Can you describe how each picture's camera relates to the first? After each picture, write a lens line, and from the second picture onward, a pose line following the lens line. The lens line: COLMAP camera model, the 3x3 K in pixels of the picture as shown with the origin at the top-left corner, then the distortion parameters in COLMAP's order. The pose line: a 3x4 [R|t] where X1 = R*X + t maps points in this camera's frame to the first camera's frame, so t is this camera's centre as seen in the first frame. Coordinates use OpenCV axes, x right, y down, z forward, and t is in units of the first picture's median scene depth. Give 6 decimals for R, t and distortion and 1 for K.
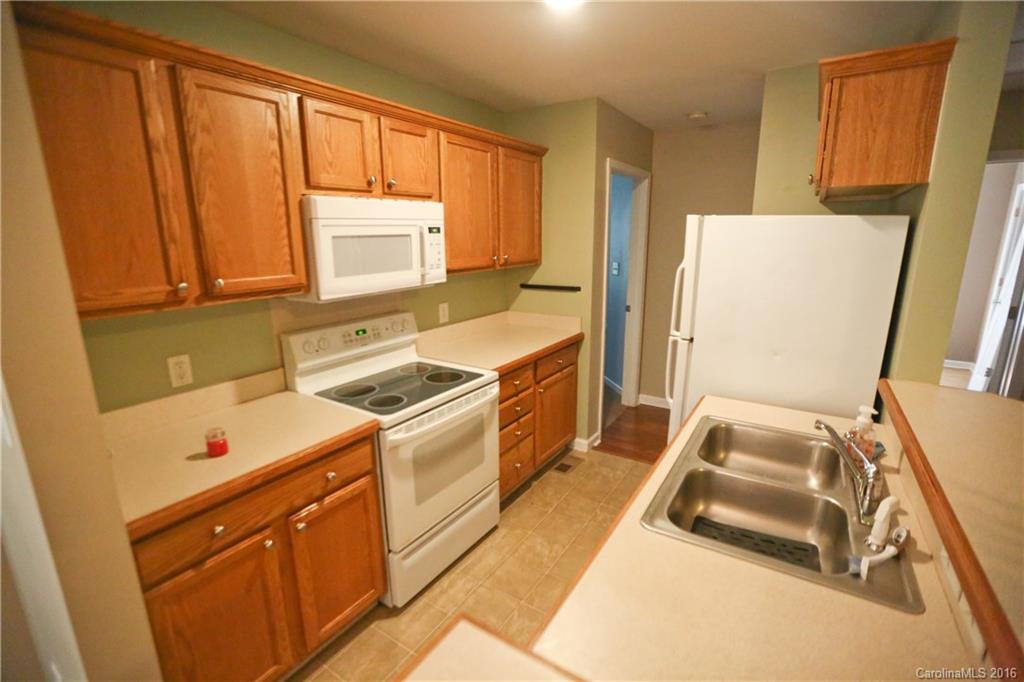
lens RADIAL K [[463.3, 0, 512.0], [0, 463.3, 341.0], [0, 0, 1]] dist [-0.046306, 0.017230]
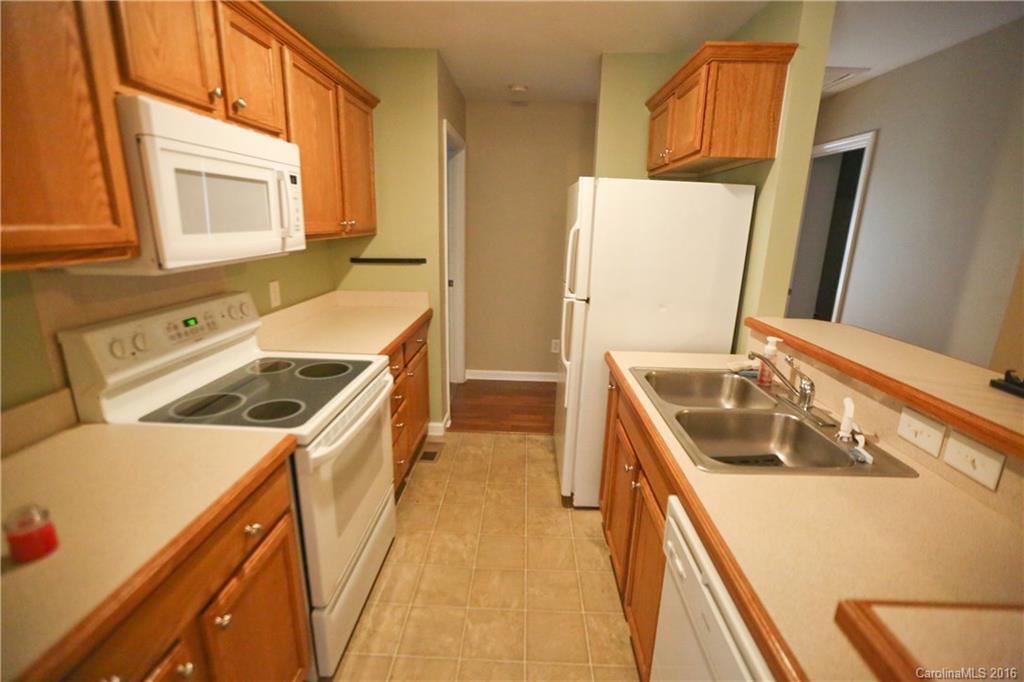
lens RADIAL K [[463.3, 0, 512.0], [0, 463.3, 341.0], [0, 0, 1]] dist [-0.046306, 0.017230]
pose [[0.857772, -0.105541, 0.503079, -0.283837], [0.090202, 0.994414, 0.054821, 0.016462], [-0.506055, -0.001646, 0.862500, 0.186406]]
